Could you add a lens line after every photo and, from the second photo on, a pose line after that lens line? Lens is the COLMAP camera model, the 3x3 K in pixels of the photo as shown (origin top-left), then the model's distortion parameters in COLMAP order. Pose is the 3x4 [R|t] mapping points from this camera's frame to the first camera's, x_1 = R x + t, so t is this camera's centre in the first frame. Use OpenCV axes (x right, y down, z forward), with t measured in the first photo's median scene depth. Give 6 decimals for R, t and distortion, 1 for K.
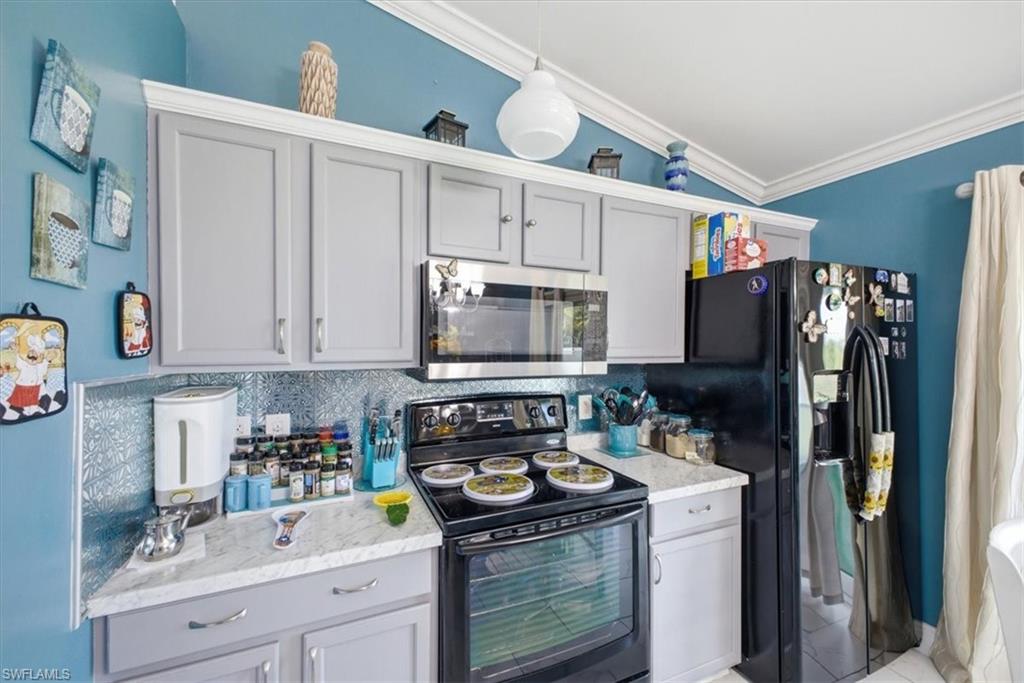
lens RADIAL K [[412.1, 0, 512.0], [0, 412.1, 341.5], [0, 0, 1]] dist [0.003964, -0.000317]
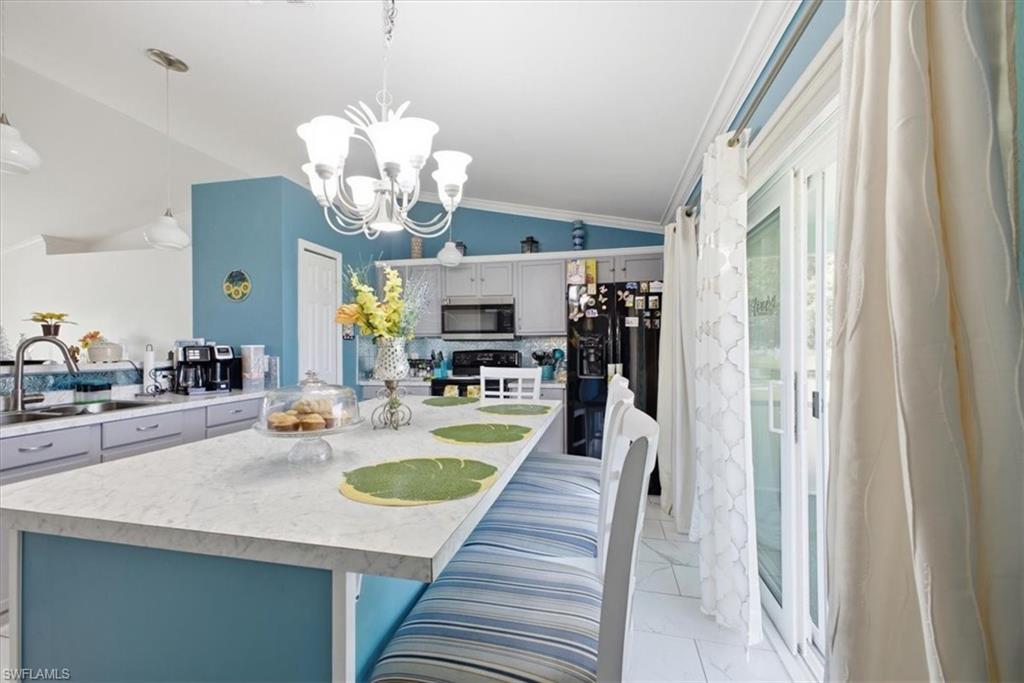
lens RADIAL K [[417.3, 0, 512.0], [0, 417.3, 341.5], [0, 0, 1]] dist [0.034970, -0.000073]
pose [[0.801114, -0.013406, -0.598362, 1.925299], [0.010656, 0.999910, -0.008135, 0.133736], [0.598418, 0.000140, 0.801184, -1.070789]]
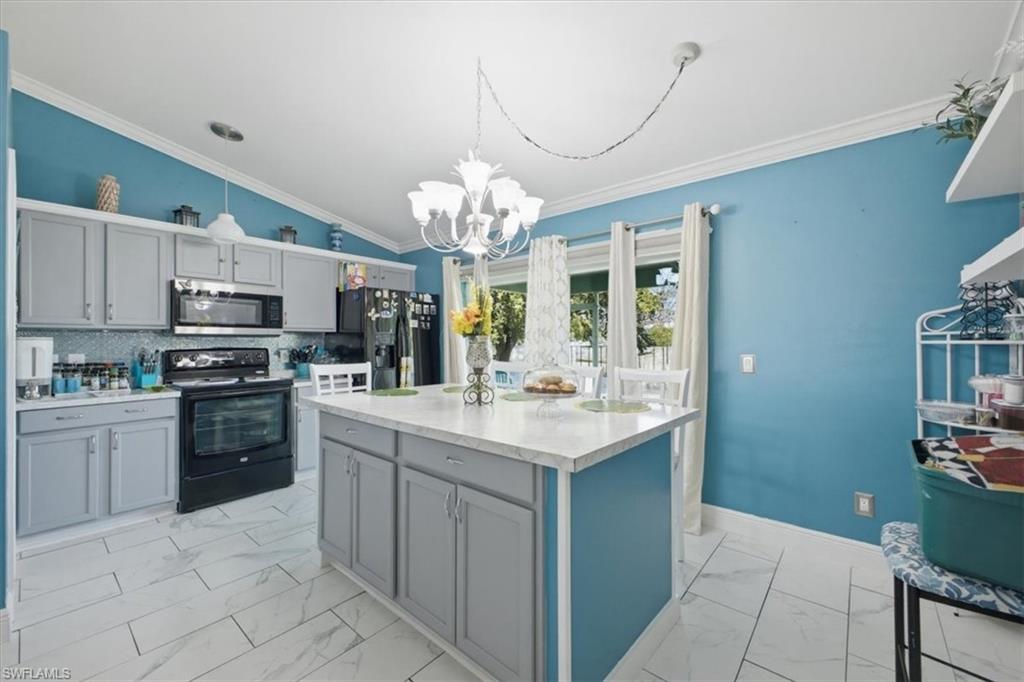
lens RADIAL K [[408.8, 0, 522.6], [0, 408.8, 339.4], [0, 0, 1]] dist [-0.000784, -0.000404]
pose [[0.893417, -0.004095, 0.449209, 0.460462], [0.002997, 0.999991, 0.003155, 0.117767], [-0.449218, -0.001472, 0.893421, -1.726562]]
